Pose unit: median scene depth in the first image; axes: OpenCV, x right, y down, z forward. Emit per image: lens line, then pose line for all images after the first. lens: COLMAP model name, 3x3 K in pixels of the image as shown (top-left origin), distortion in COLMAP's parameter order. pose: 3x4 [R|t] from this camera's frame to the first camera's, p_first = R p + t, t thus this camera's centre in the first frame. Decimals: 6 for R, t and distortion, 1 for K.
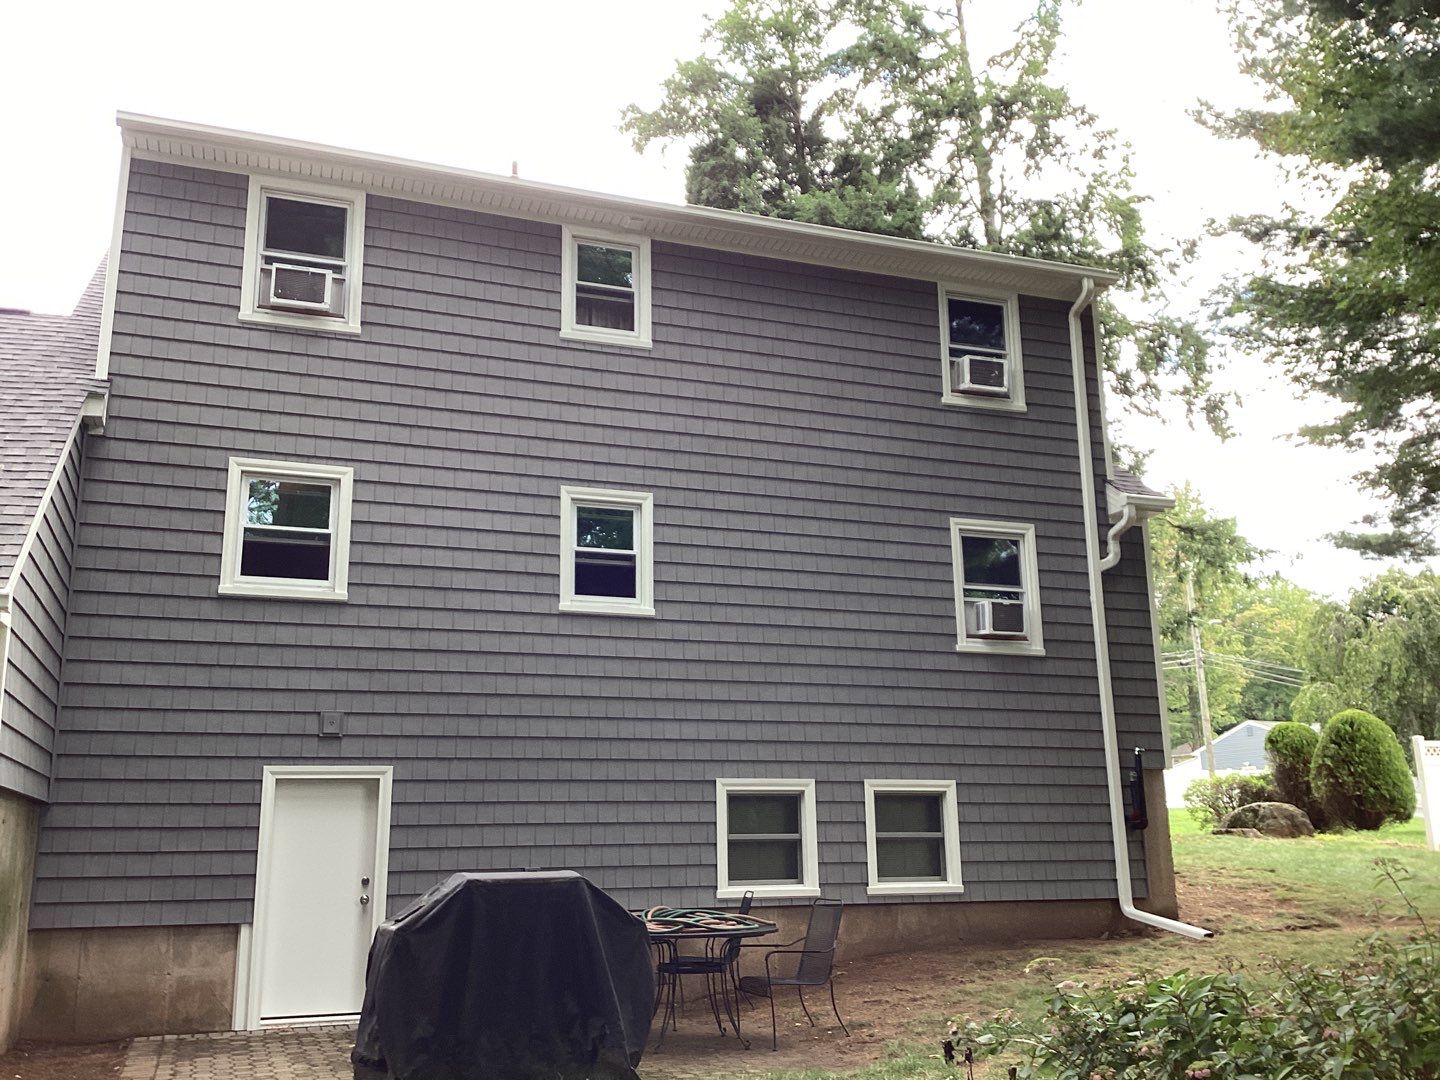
lens RADIAL K [[1301.3, 0, 716.8], [0, 1301.3, 537.5], [0, 0, 1]] dist [0.106172, -0.009353]
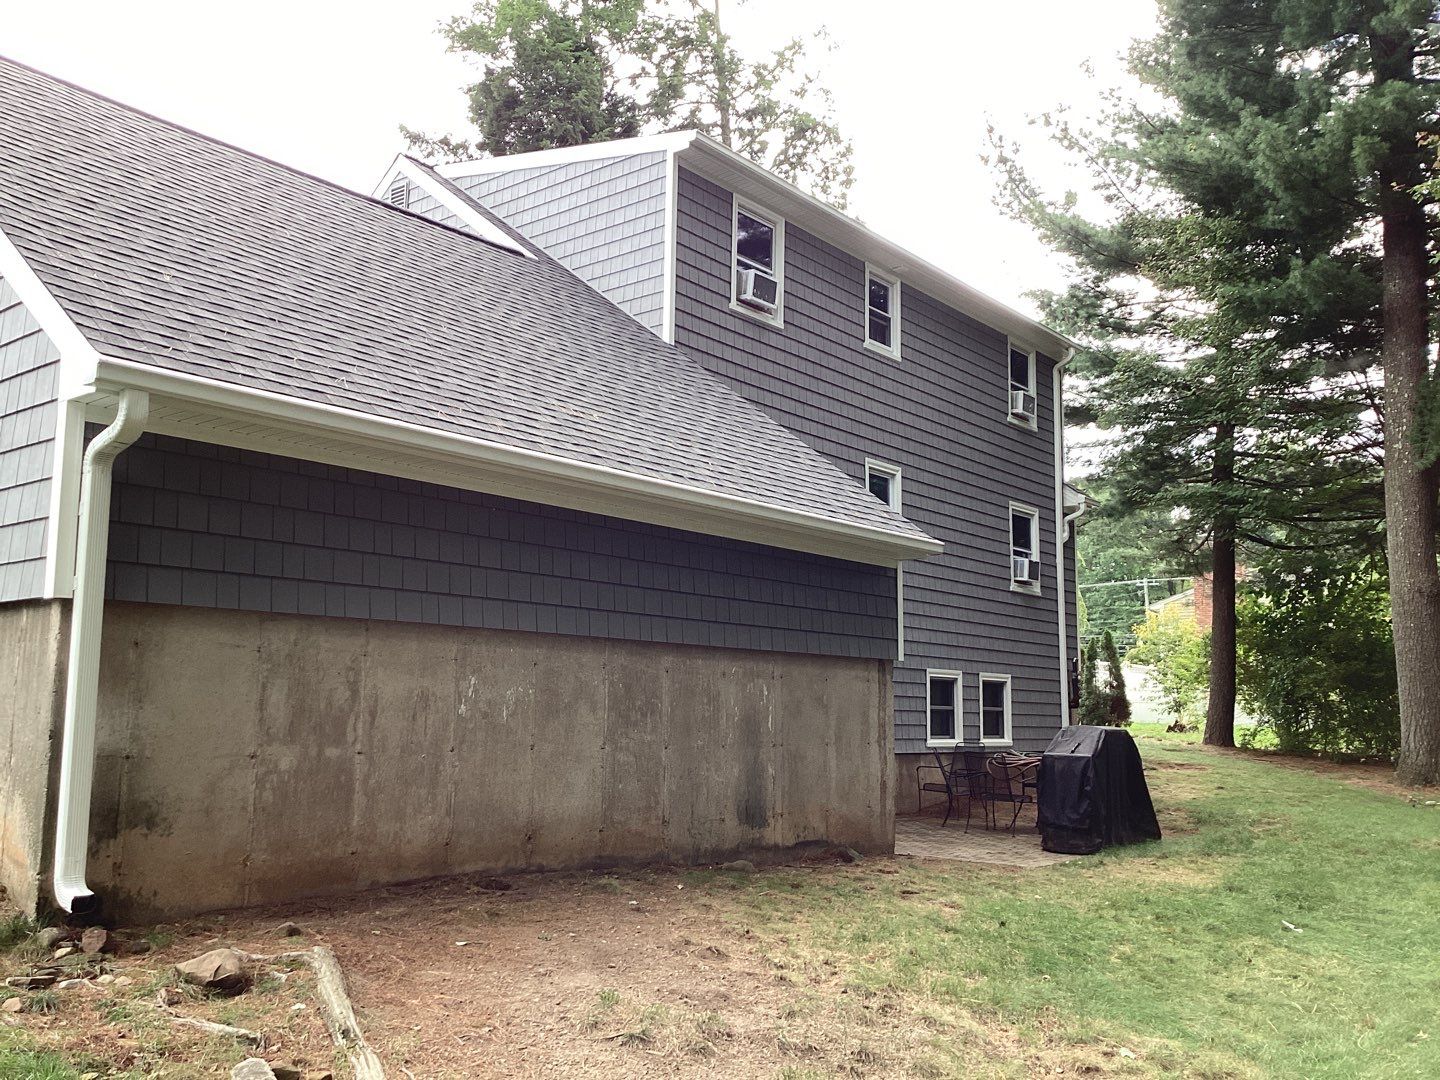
lens RADIAL K [[1301.3, 0, 716.8], [0, 1301.3, 537.5], [0, 0, 1]] dist [0.106172, -0.009353]
pose [[0.852174, 0.095600, 0.514452, -0.844561], [-0.144190, 0.988007, 0.055246, -0.007744], [-0.503000, -0.121257, 0.855738, -0.110927]]
